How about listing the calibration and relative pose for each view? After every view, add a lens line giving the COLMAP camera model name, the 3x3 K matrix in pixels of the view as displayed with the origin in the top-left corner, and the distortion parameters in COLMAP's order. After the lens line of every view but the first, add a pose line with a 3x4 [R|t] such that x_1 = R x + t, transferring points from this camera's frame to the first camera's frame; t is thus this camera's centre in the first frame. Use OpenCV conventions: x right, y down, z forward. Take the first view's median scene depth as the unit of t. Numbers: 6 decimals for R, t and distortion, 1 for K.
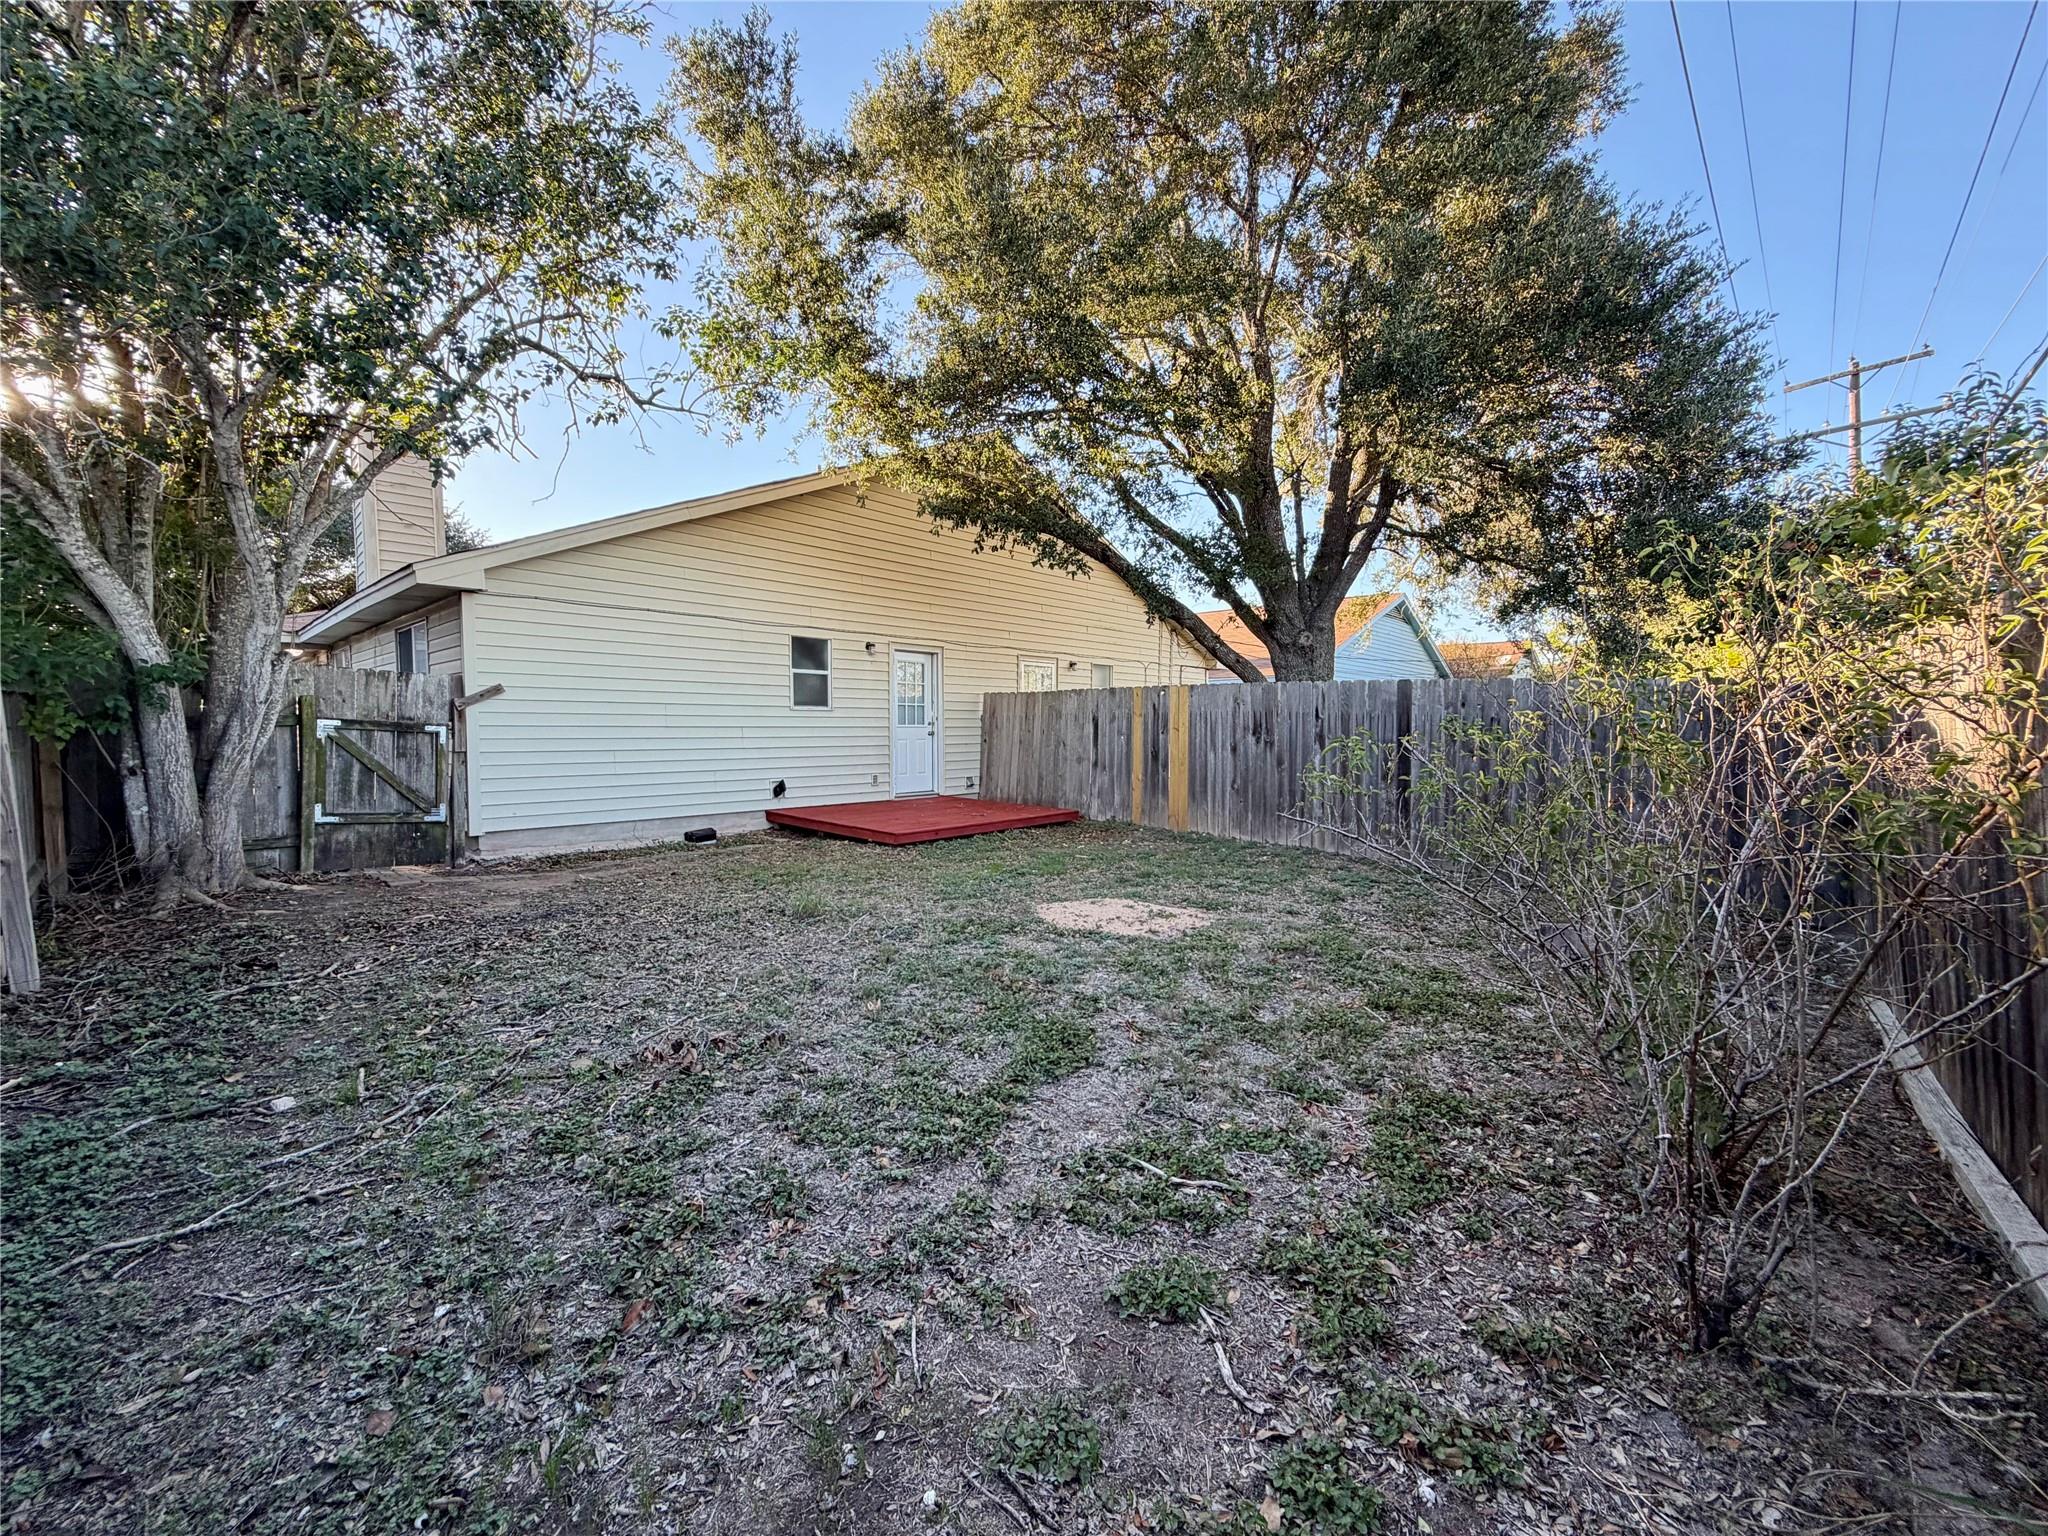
lens RADIAL K [[818.1, 0, 1020.3], [0, 818.1, 769.7], [0, 0, 1]] dist [0.001004, 0.000806]
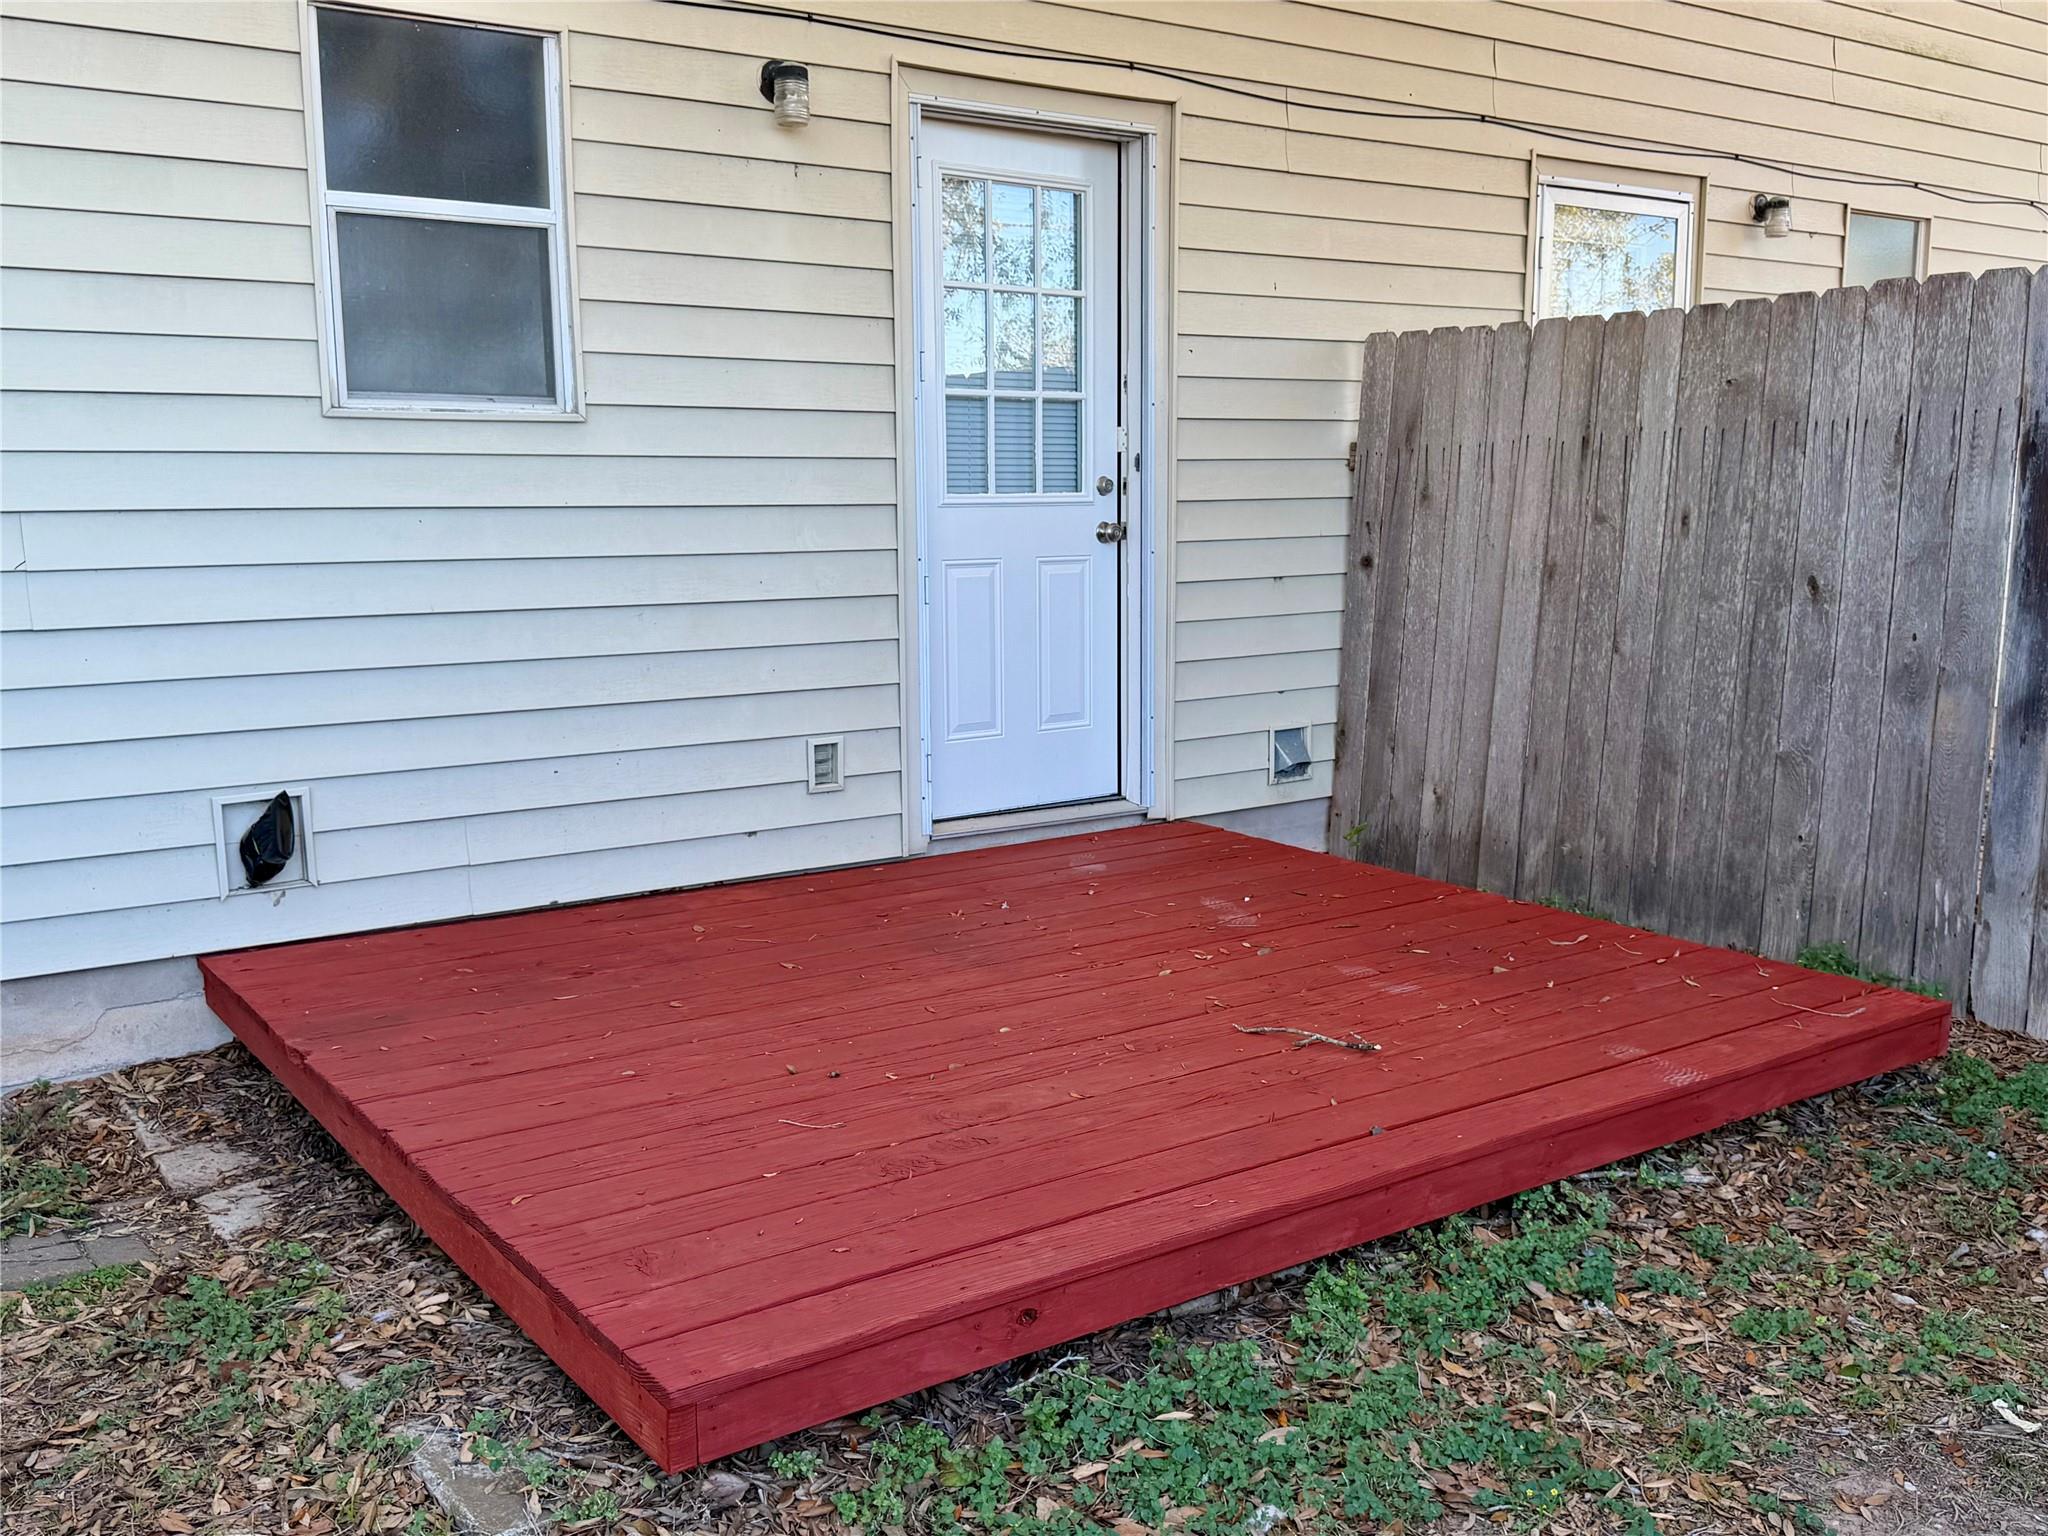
lens RADIAL K [[1853.2, 0, 1024.0], [0, 1853.2, 768.0], [0, 0, 1]] dist [0.112333, -0.000556]
pose [[0.978548, 0.023937, -0.204623, -0.031383], [-0.003826, 0.995167, 0.098120, -0.031510], [0.205983, -0.095232, 0.973911, 0.533372]]
